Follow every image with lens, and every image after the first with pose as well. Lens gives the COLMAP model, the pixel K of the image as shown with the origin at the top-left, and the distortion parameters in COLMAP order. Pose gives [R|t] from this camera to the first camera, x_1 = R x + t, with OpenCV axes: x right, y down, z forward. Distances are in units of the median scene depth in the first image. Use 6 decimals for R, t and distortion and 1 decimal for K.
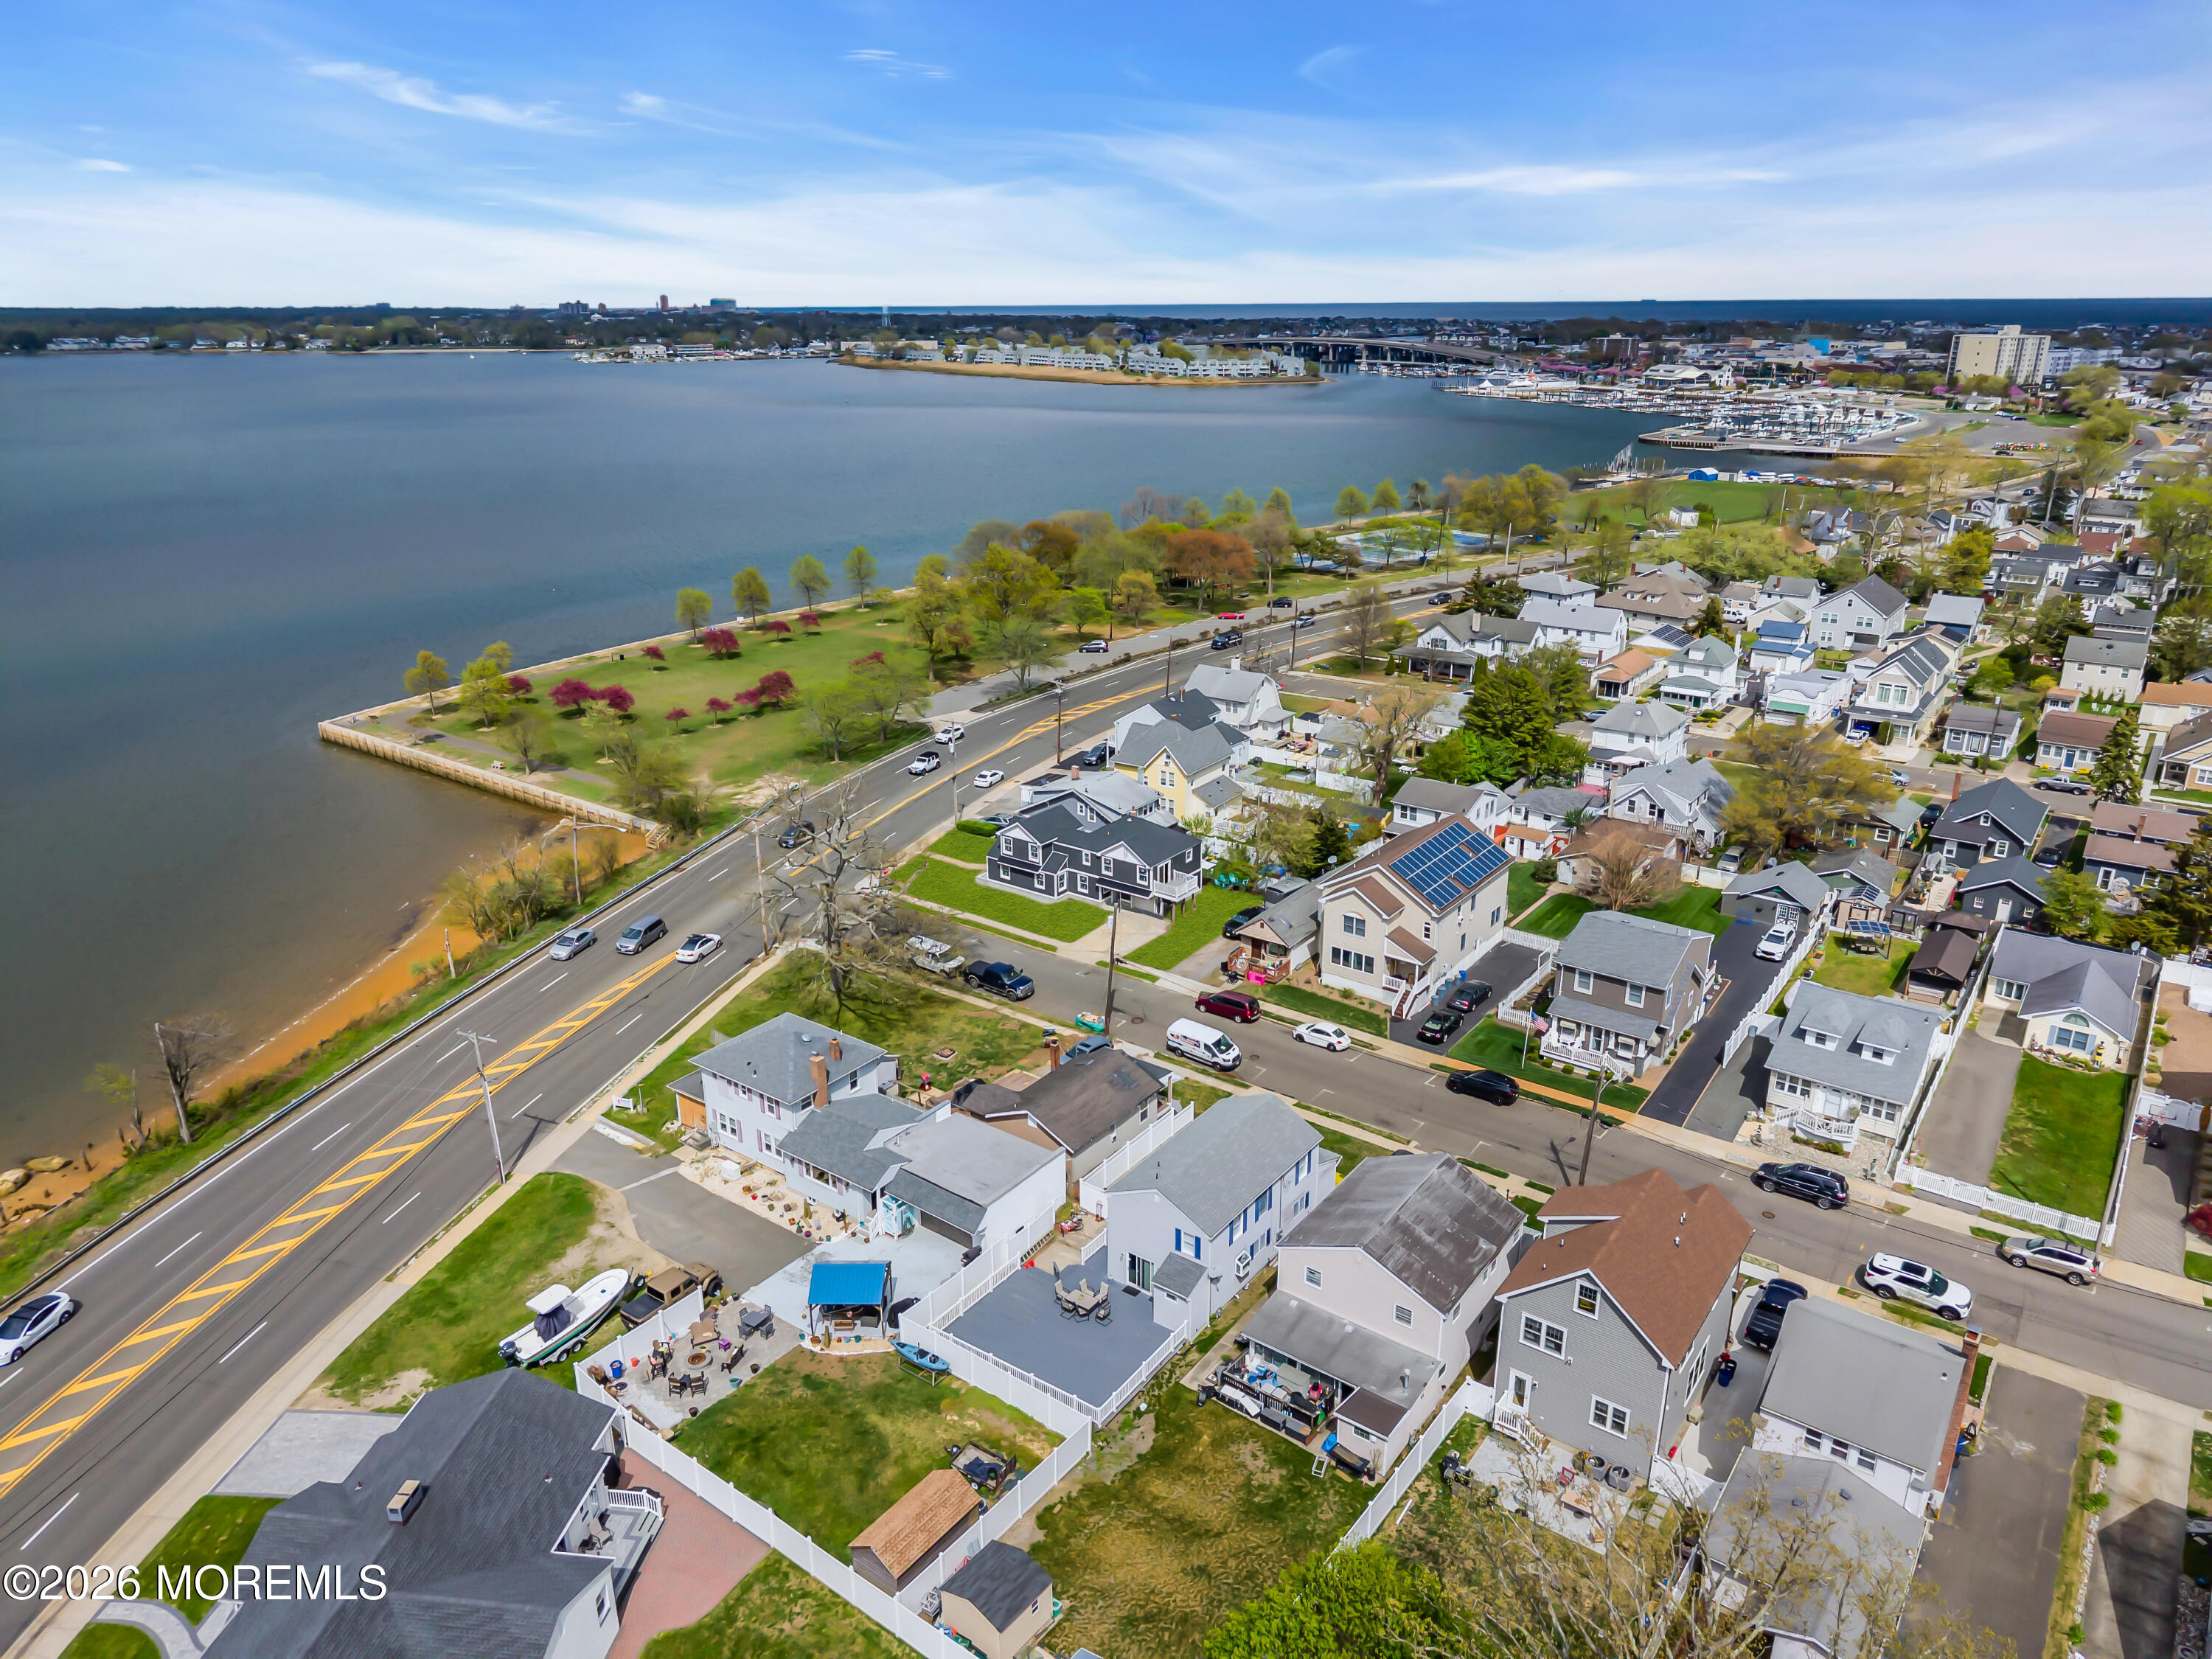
lens RADIAL K [[1478.9, 0, 1107.7], [0, 1478.9, 829.0], [0, 0, 1]] dist [0.009720, -0.017561]
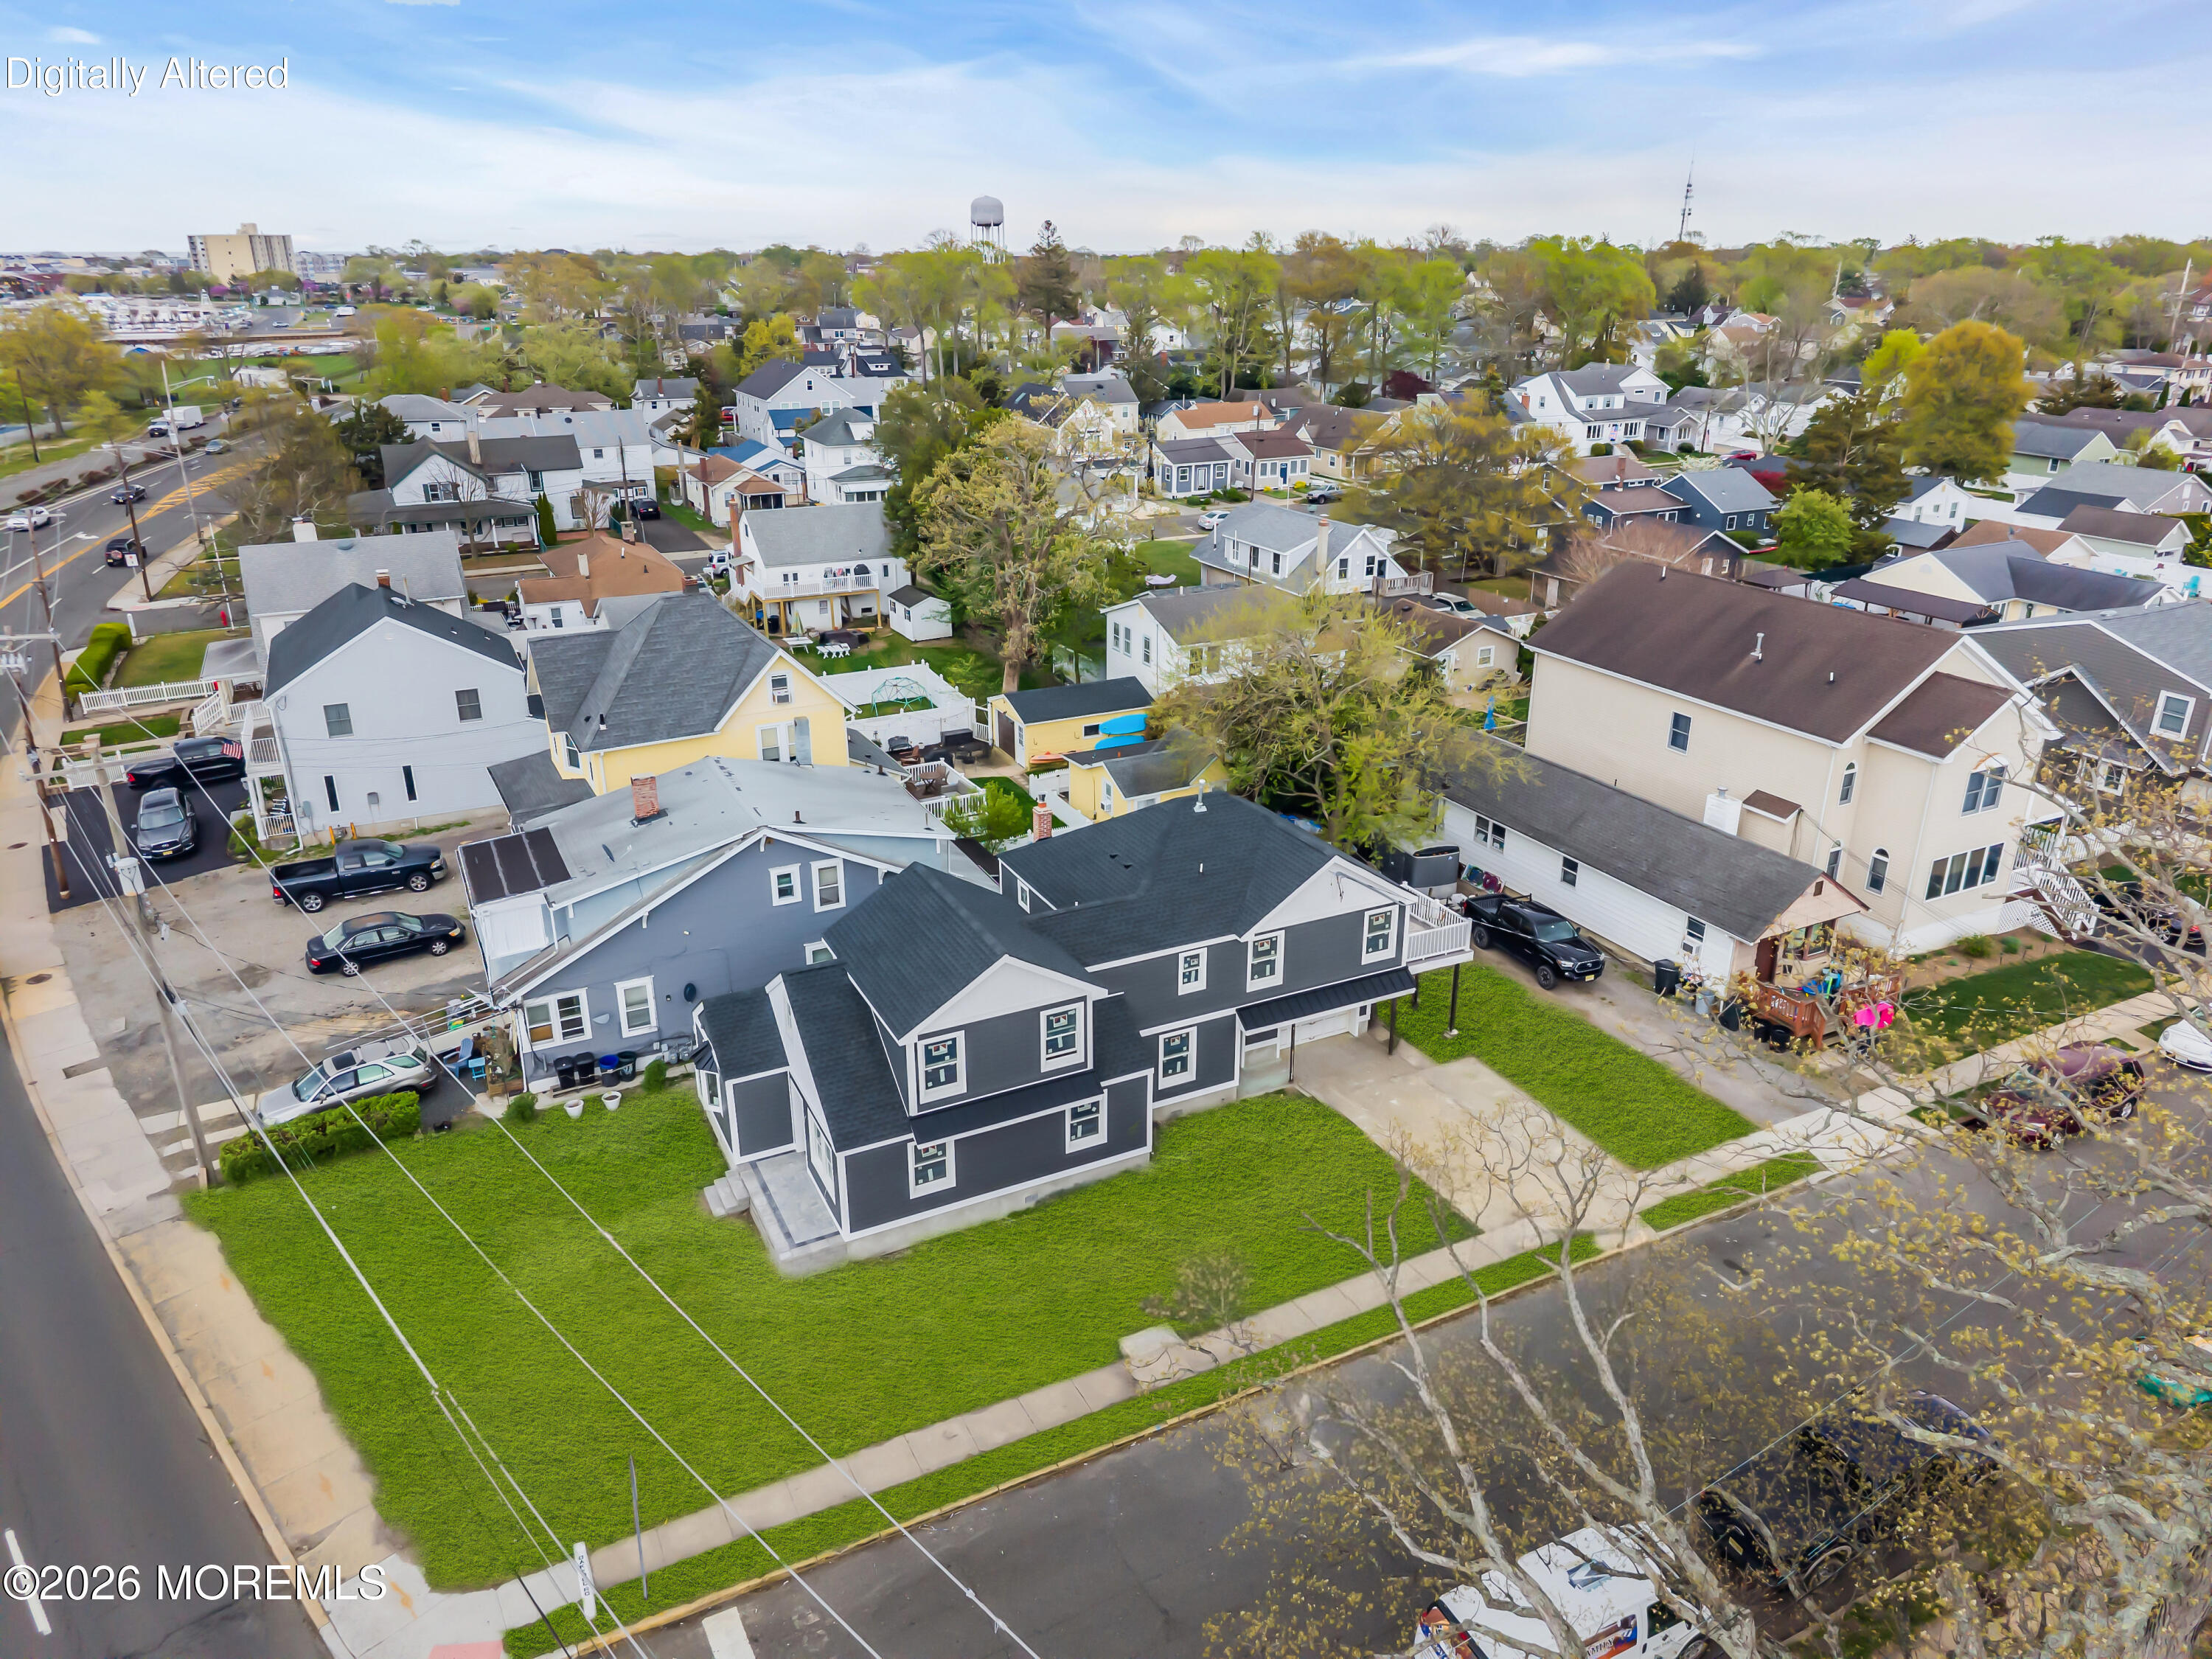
lens RADIAL K [[1478.9, 0, 1106.9], [0, 1478.9, 836.5], [0, 0, 1]] dist [0.009720, -0.017561]
pose [[0.446489, -0.321471, 0.835047, -0.252133], [0.296009, 0.933755, 0.201198, -0.067939], [-0.844409, 0.157349, 0.512069, 0.826547]]
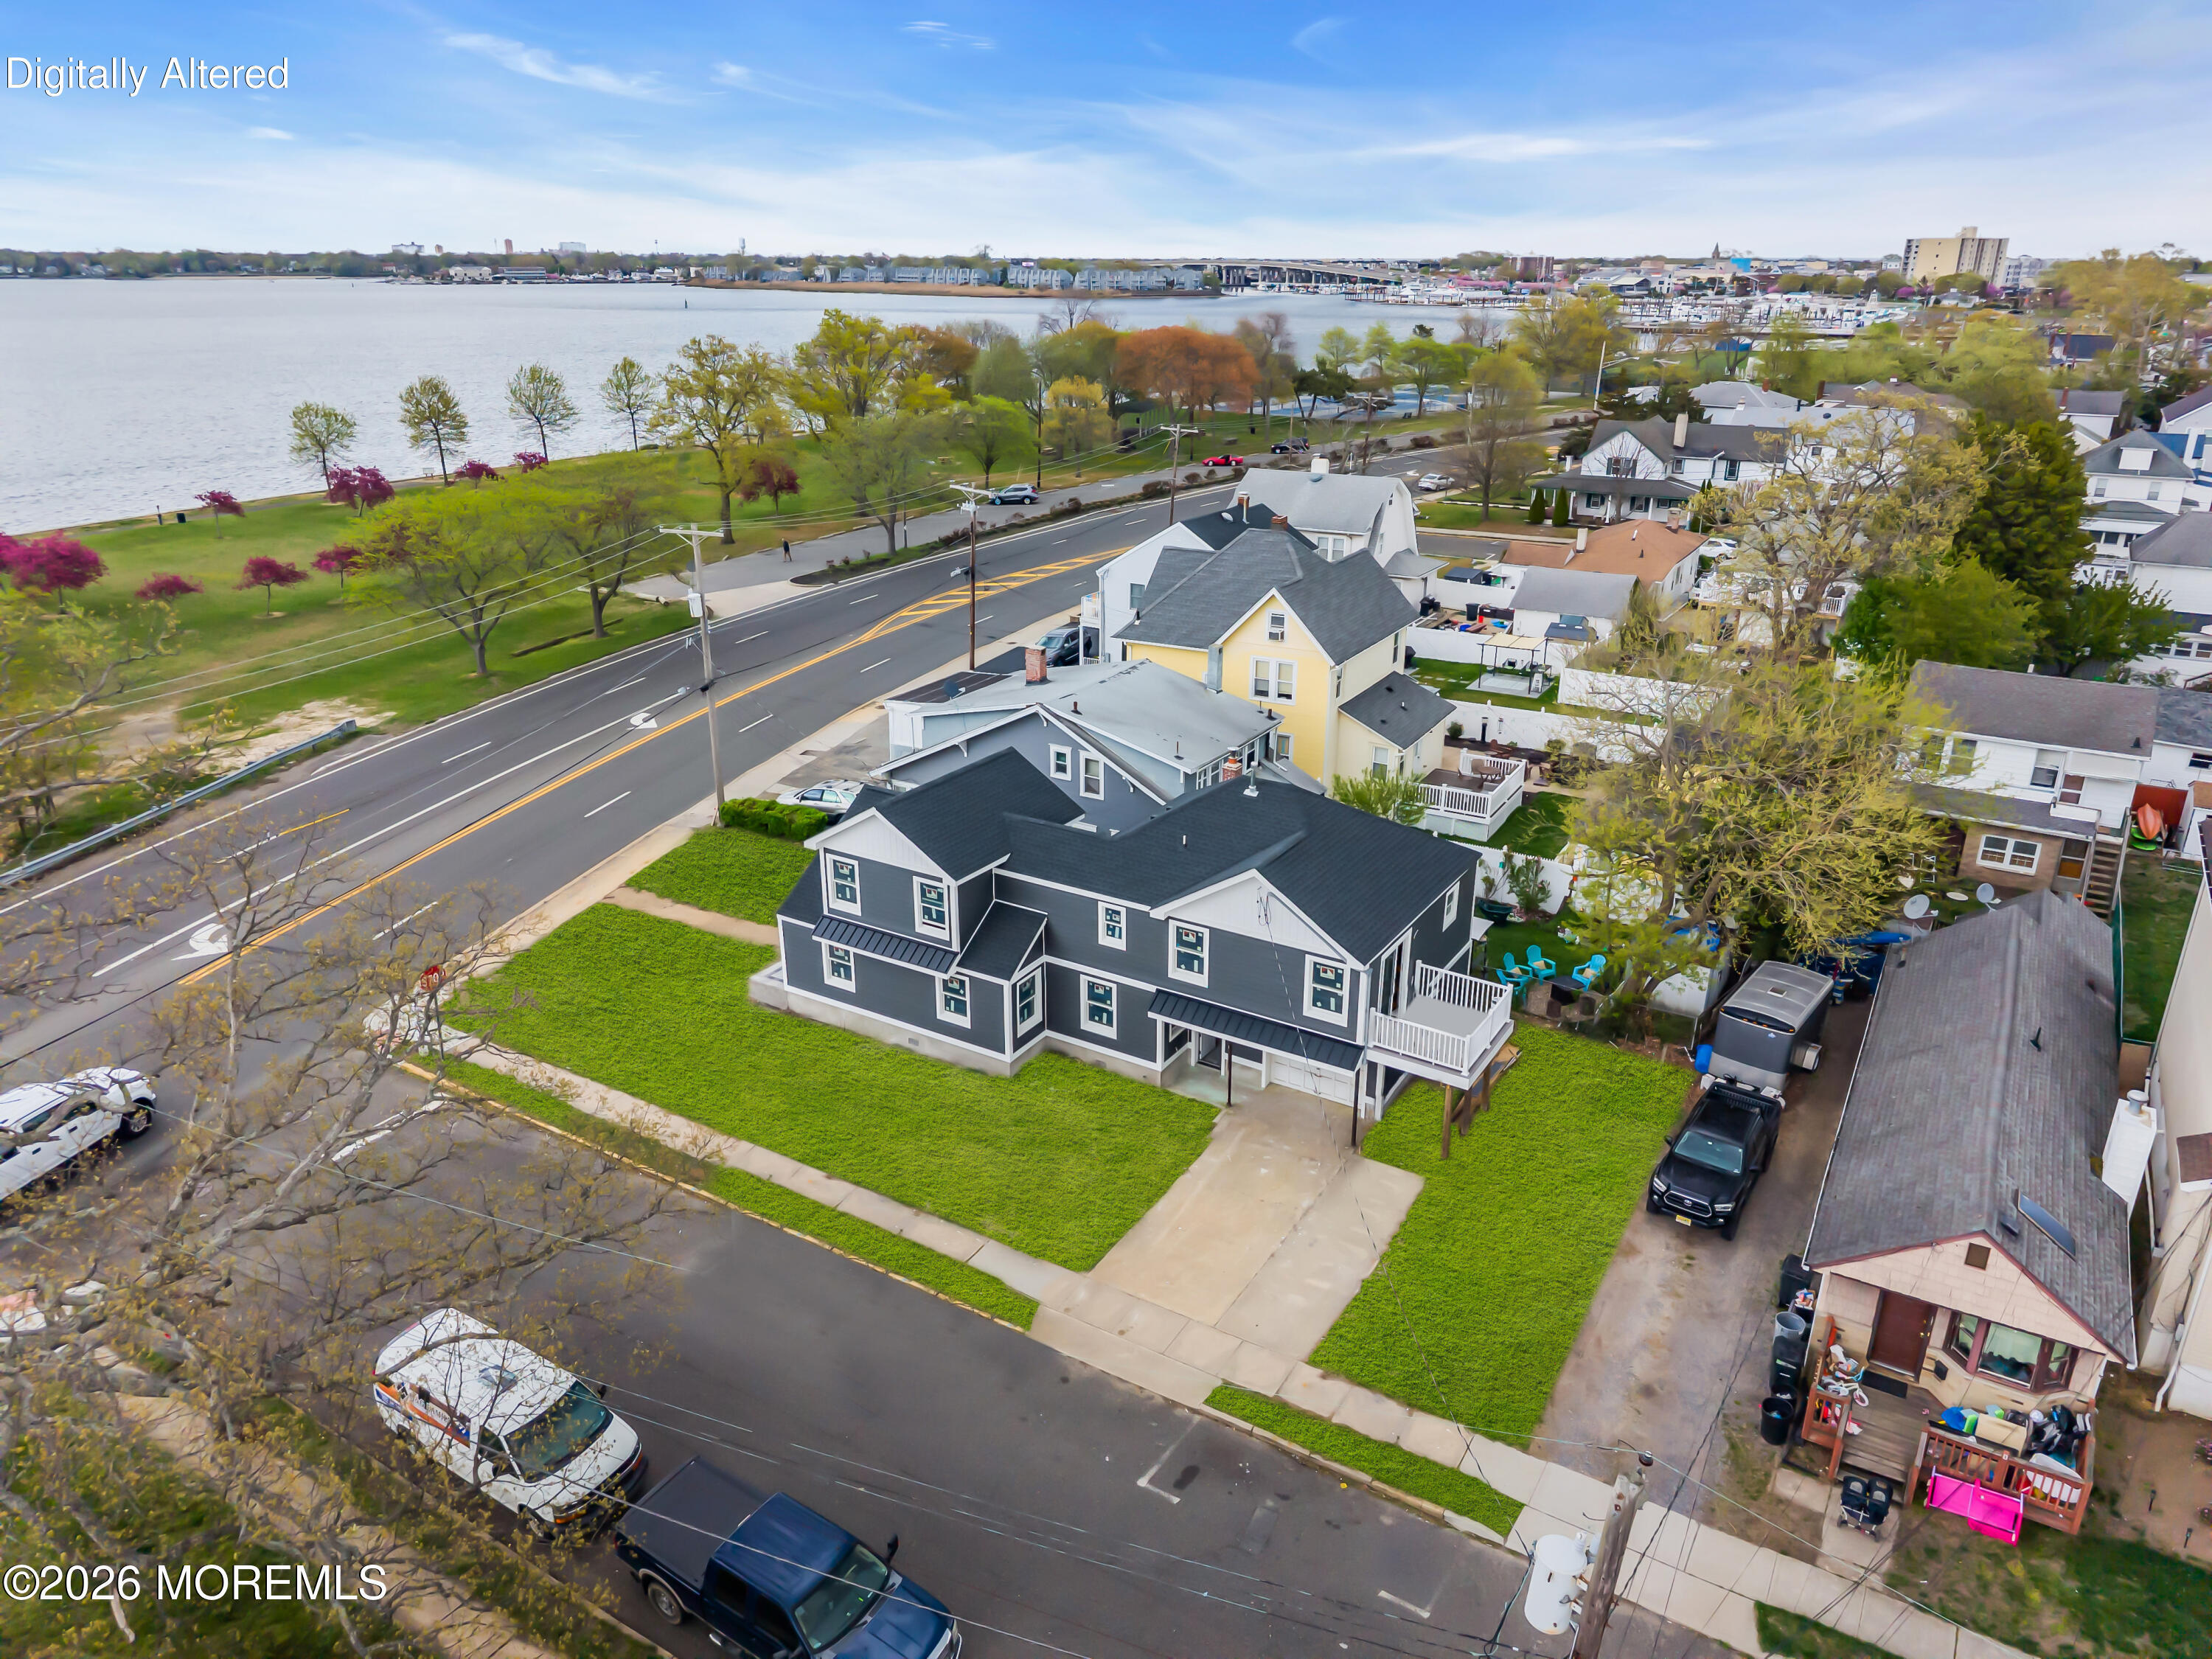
lens RADIAL K [[1478.9, 0, 1115.6], [0, 1478.9, 827.2], [0, 0, 1]] dist [0.009720, -0.017561]
pose [[0.996212, -0.024634, 0.083393, -0.036378], [0.022556, 0.999413, 0.025773, -0.007059], [-0.083979, -0.023794, 0.996183, 0.682401]]
